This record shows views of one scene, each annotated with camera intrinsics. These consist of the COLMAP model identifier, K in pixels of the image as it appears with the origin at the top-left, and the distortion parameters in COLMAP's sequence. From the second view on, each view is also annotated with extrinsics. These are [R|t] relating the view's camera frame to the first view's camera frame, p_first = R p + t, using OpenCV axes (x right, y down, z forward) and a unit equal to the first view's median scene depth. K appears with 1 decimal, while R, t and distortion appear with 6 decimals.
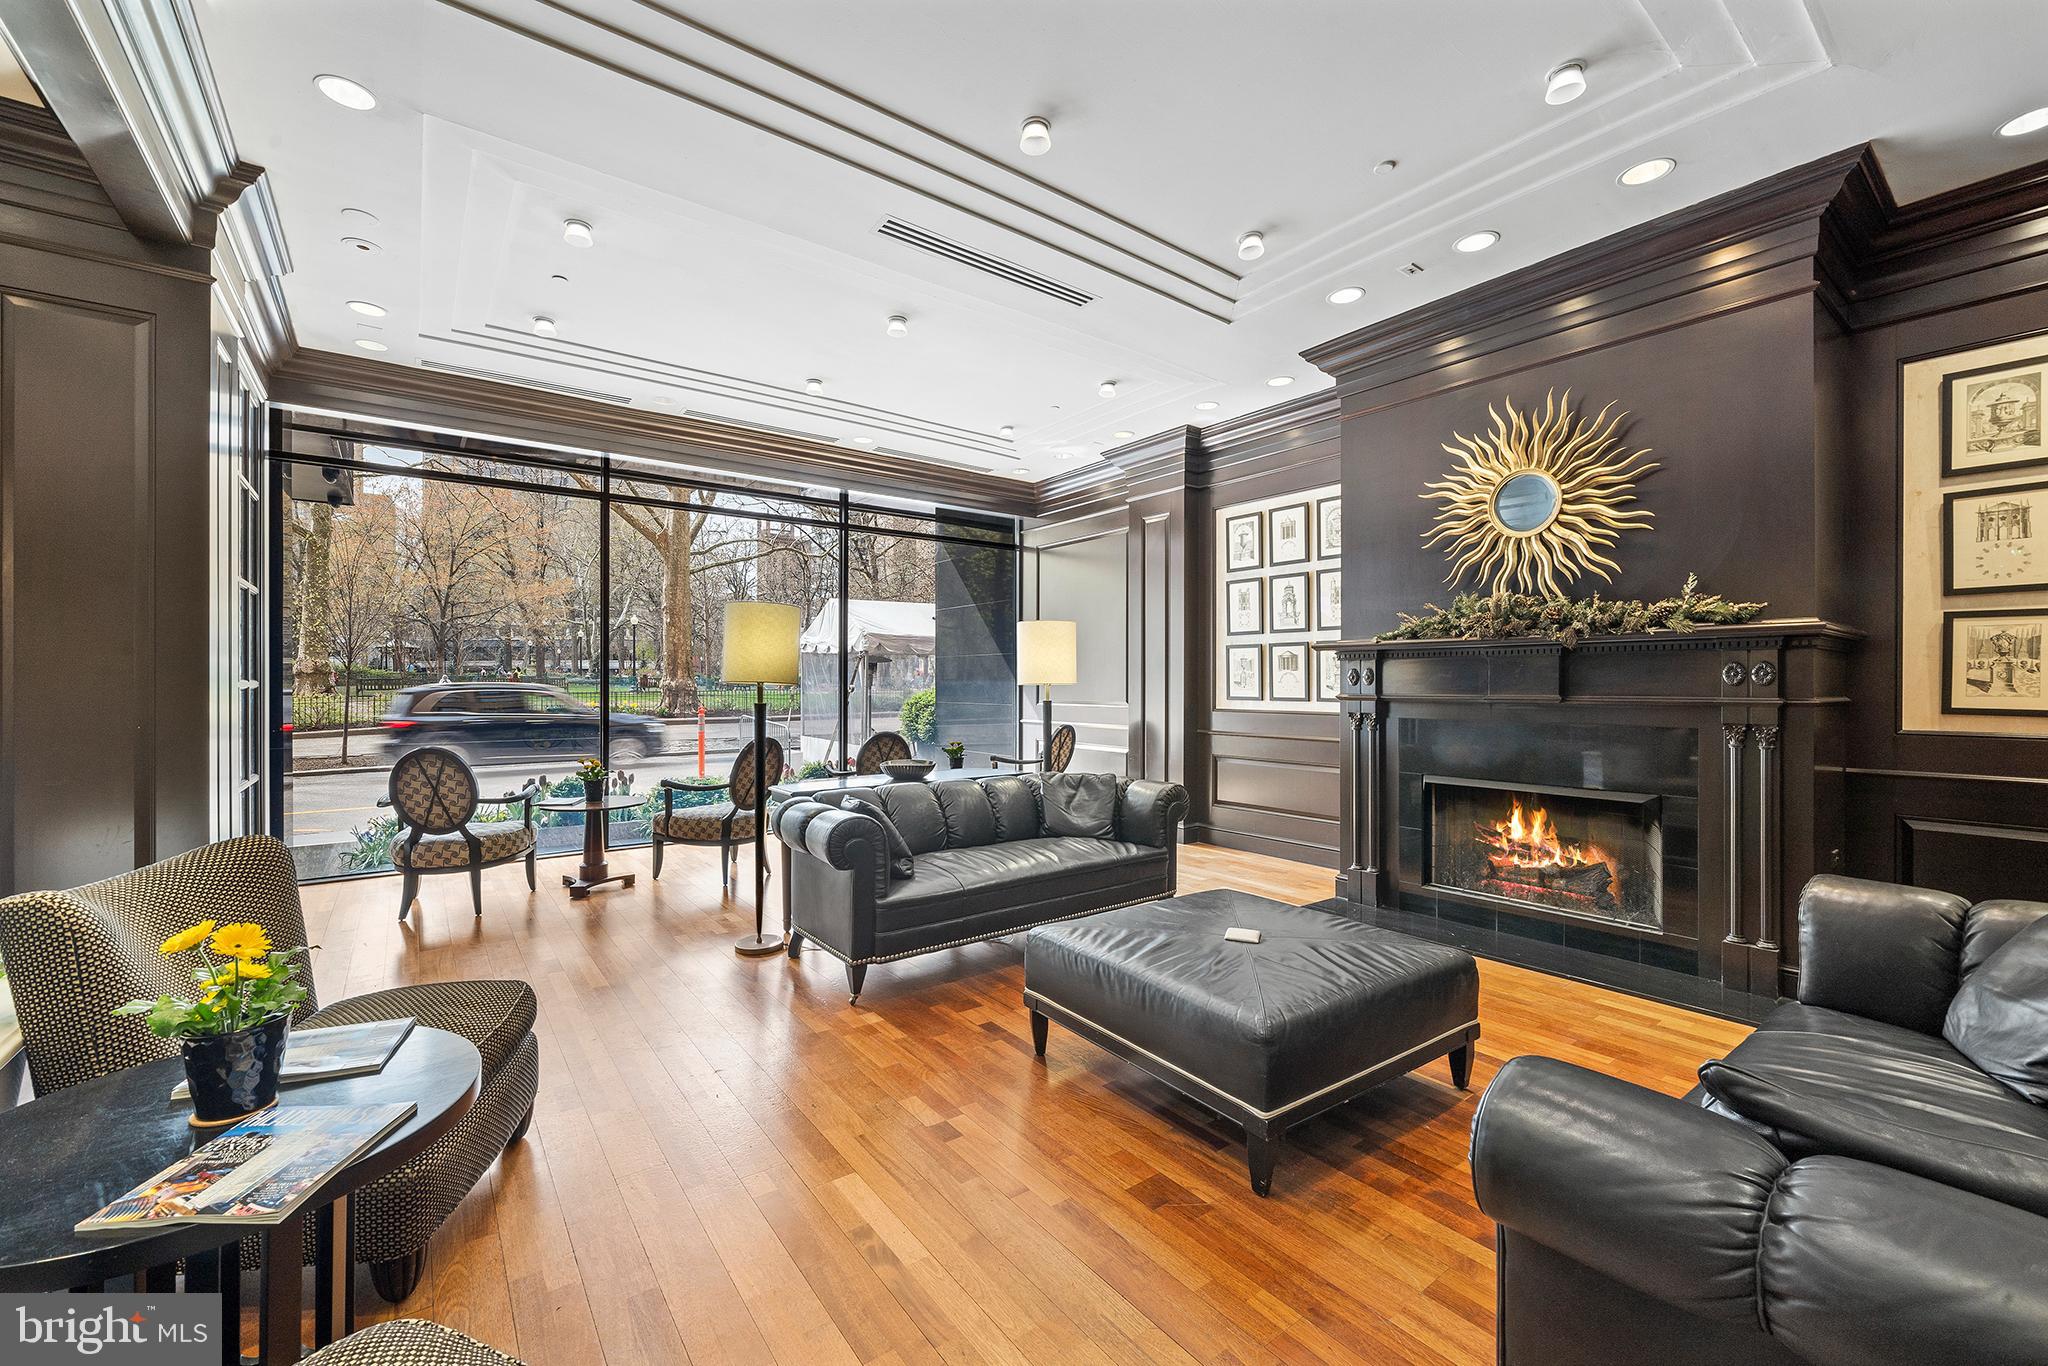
lens RADIAL K [[827.7, 0, 1024.0], [0, 827.7, 683.0], [0, 0, 1]] dist [-0.000883, -0.000073]
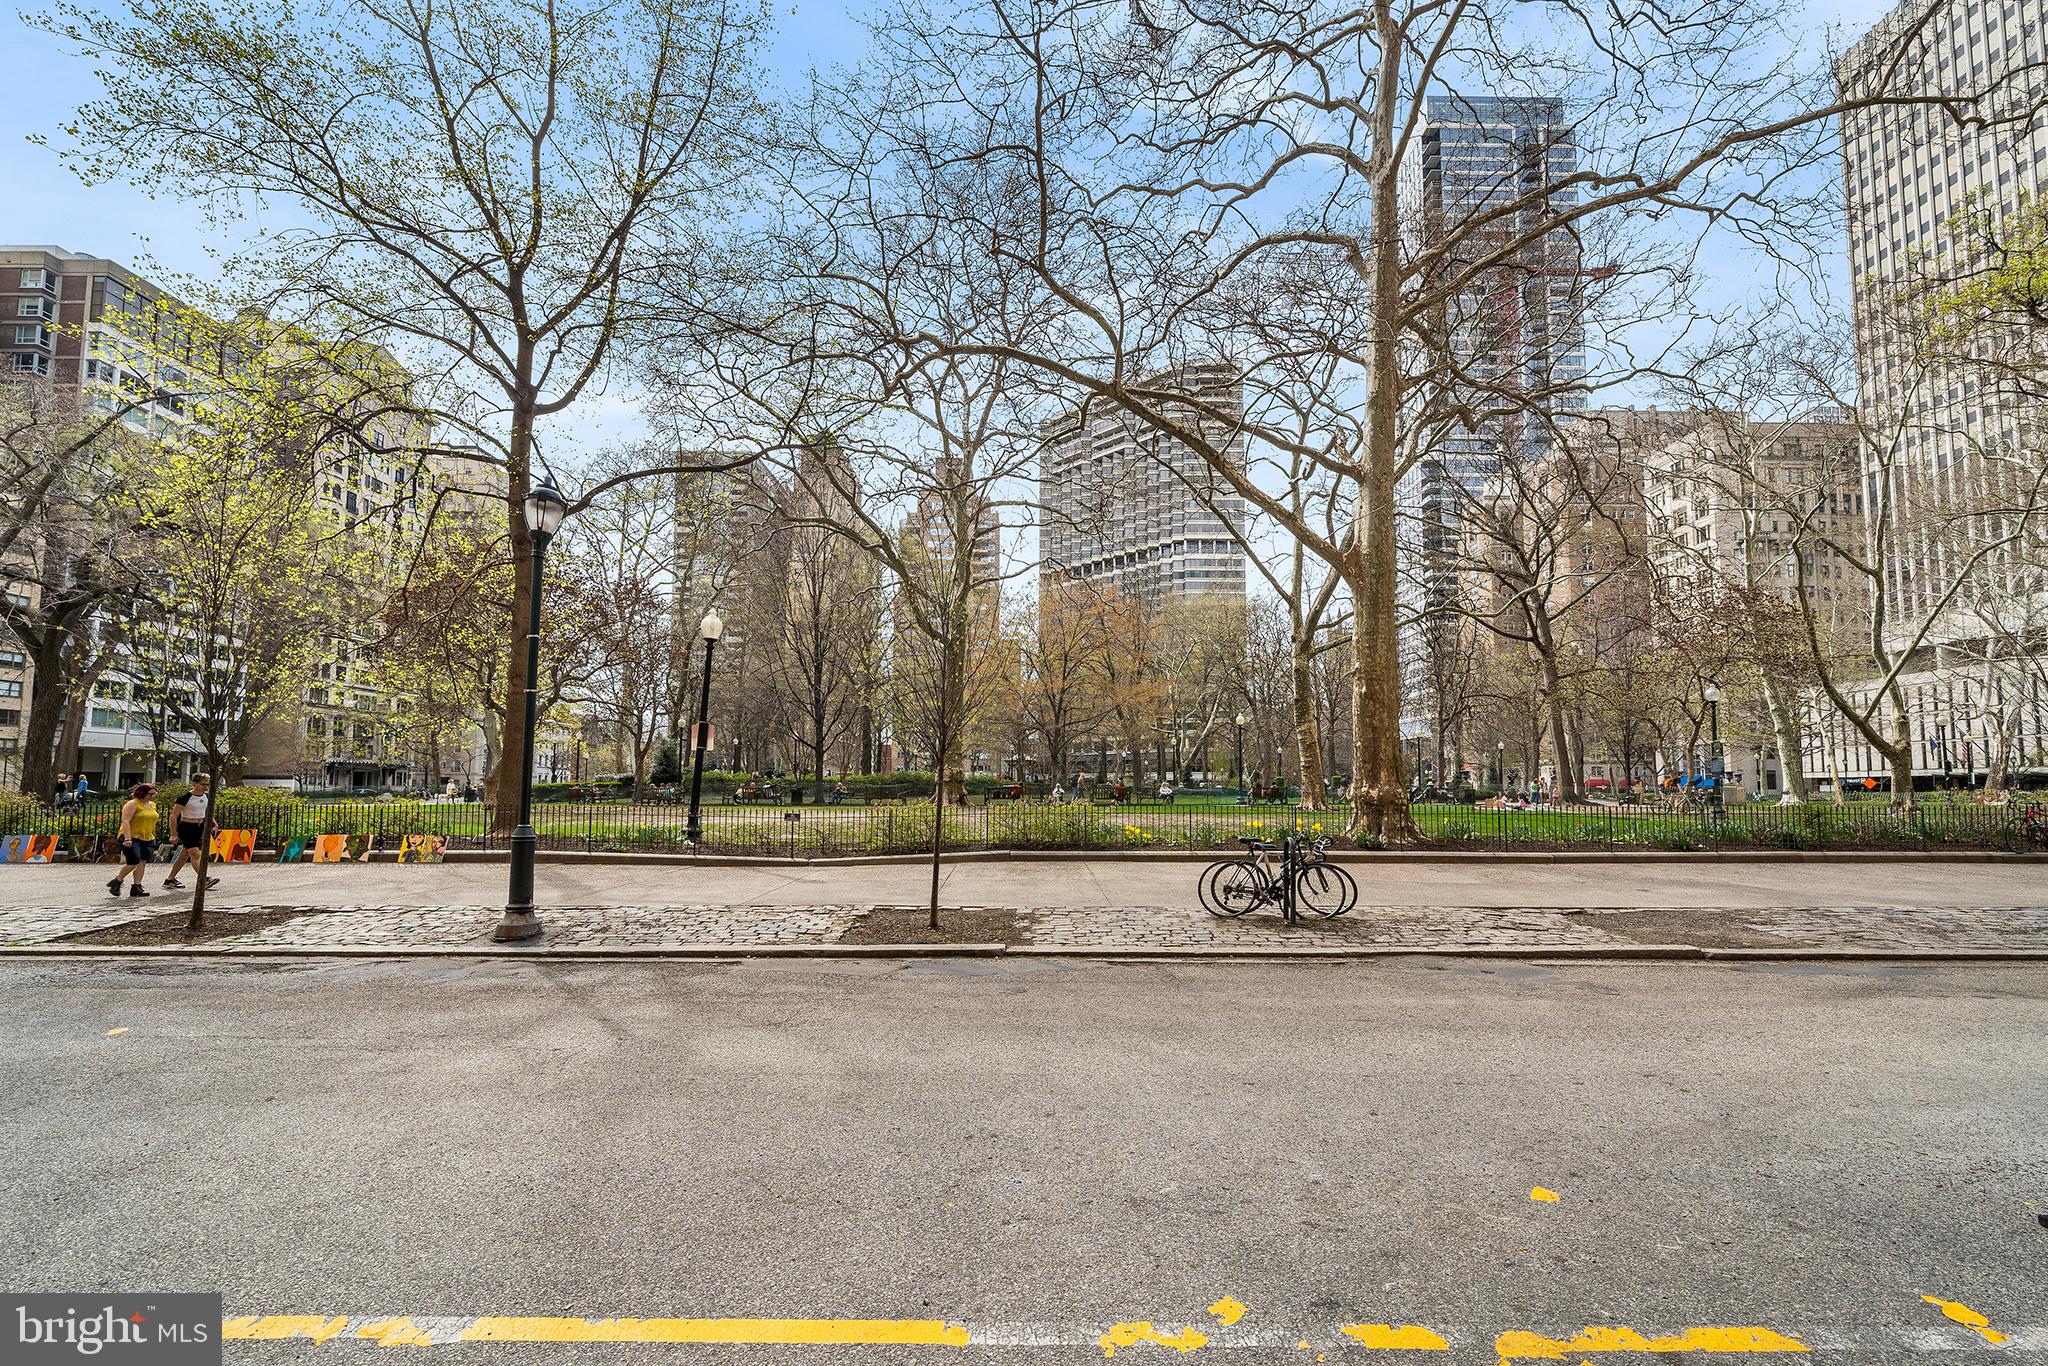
lens RADIAL K [[827.7, 0, 1024.0], [0, 827.7, 683.0], [0, 0, 1]] dist [-0.000883, -0.000073]
pose [[0.797994, -0.079384, -0.597414, -1.797166], [-0.000860, 0.991136, -0.132850, 0.012884], [0.602665, 0.106527, 0.790852, 2.456442]]
